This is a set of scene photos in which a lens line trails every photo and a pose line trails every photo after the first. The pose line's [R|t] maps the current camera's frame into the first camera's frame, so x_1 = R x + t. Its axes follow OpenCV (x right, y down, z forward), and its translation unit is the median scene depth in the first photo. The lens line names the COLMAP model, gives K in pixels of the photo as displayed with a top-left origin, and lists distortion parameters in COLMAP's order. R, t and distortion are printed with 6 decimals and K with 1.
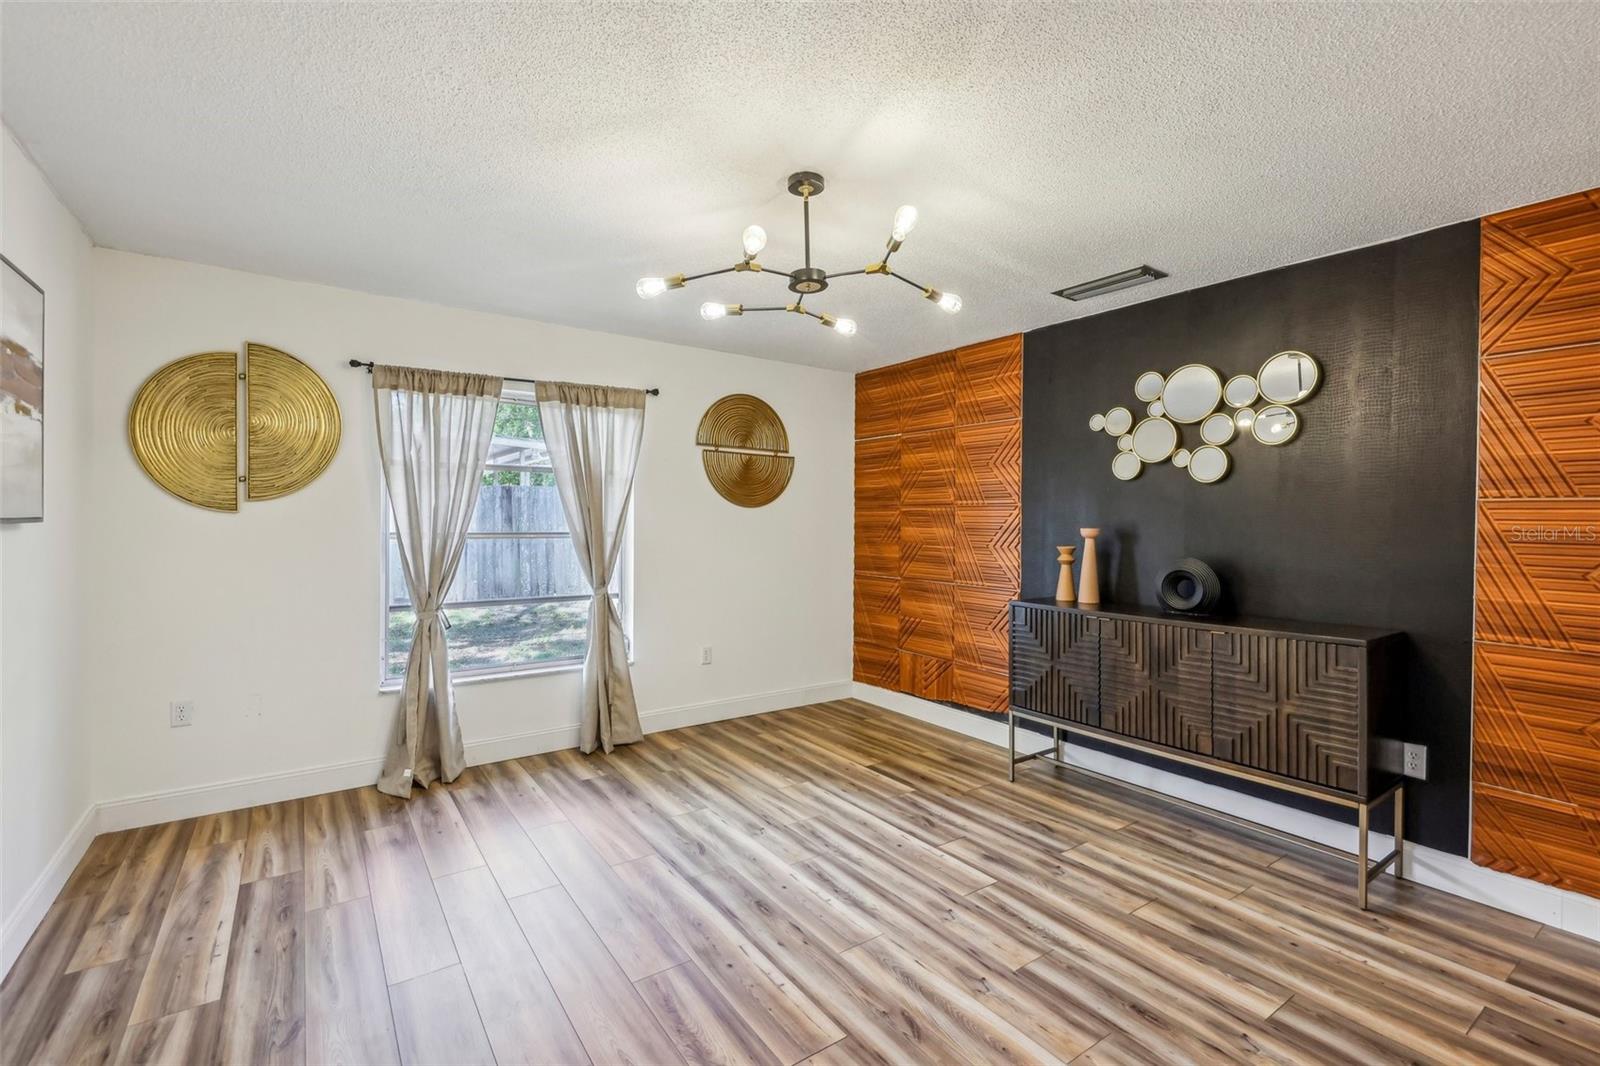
lens RADIAL K [[724.7, 0, 801.0], [0, 724.7, 527.7], [0, 0, 1]] dist [0.008103, -0.000787]
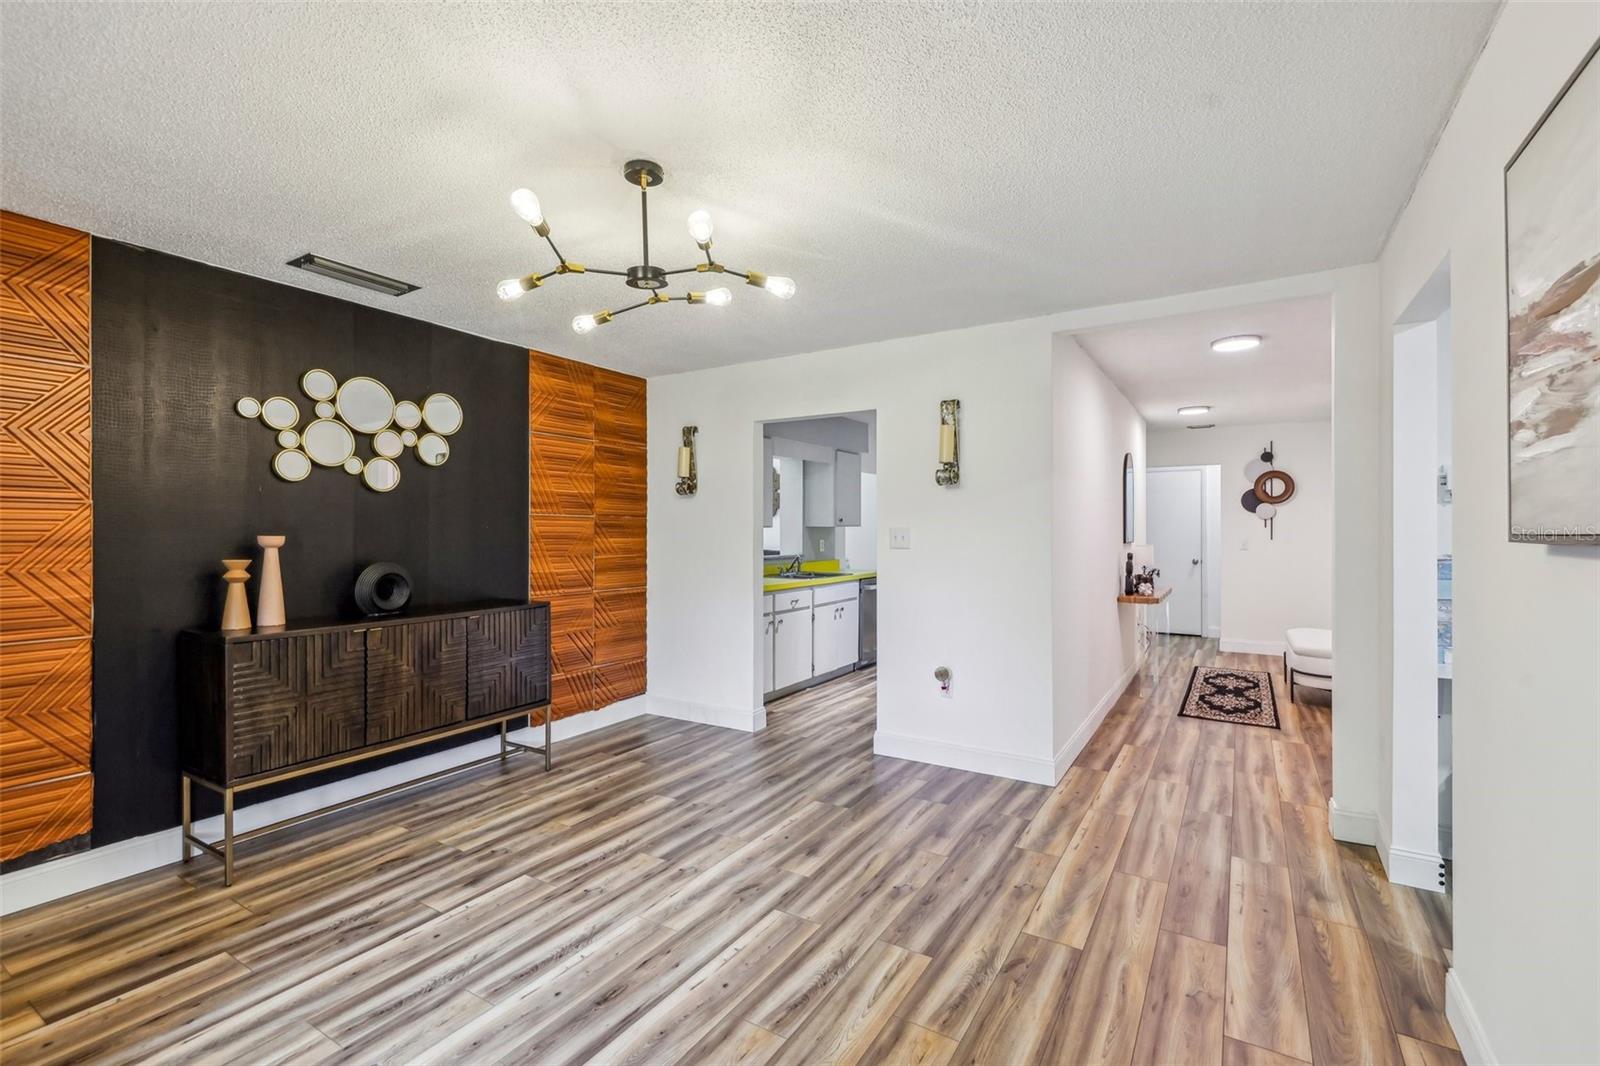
lens RADIAL K [[724.7, 0, 801.0], [0, 724.7, 527.7], [0, 0, 1]] dist [0.008103, -0.000787]
pose [[-0.414401, -0.001715, 0.910093, -0.705771], [0.008170, 0.999951, 0.005605, -0.009147], [-0.910058, 0.009758, -0.414366, 0.901333]]
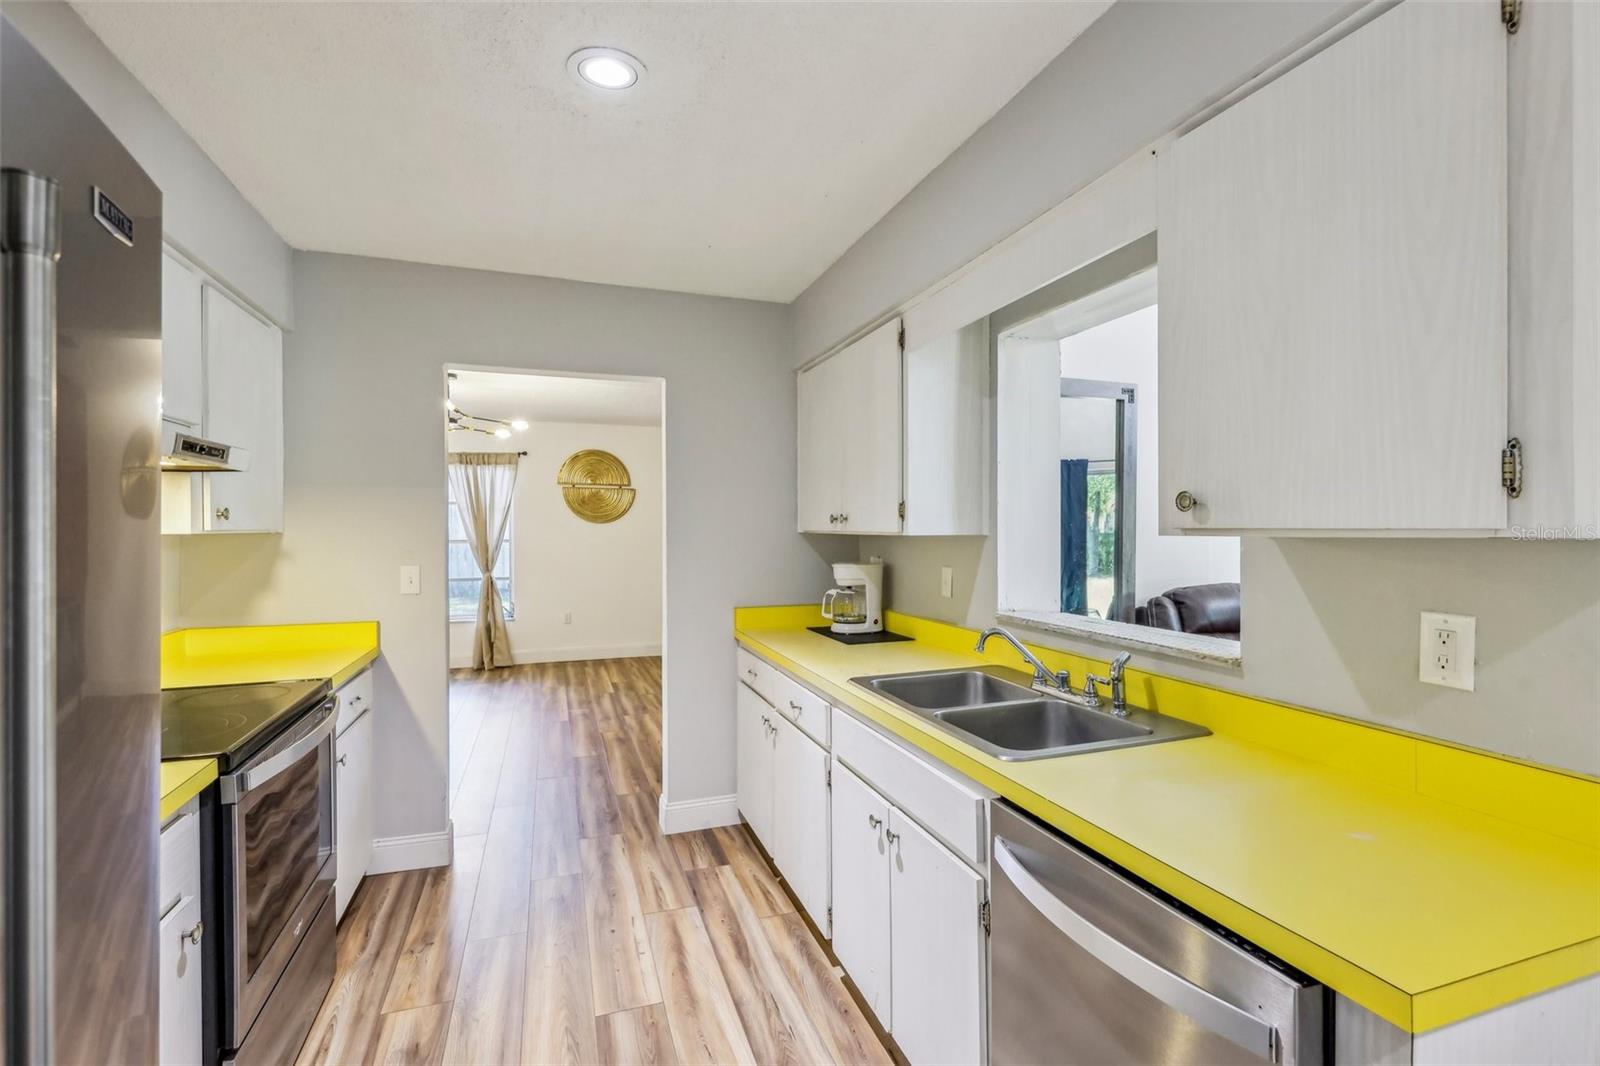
lens RADIAL K [[724.7, 0, 801.0], [0, 724.7, 527.7], [0, 0, 1]] dist [0.008103, -0.000787]
pose [[0.966632, -0.009395, -0.255998, 1.144247], [0.006743, 0.999914, -0.011237, 0.003173], [0.256082, 0.009136, 0.966612, -0.582342]]
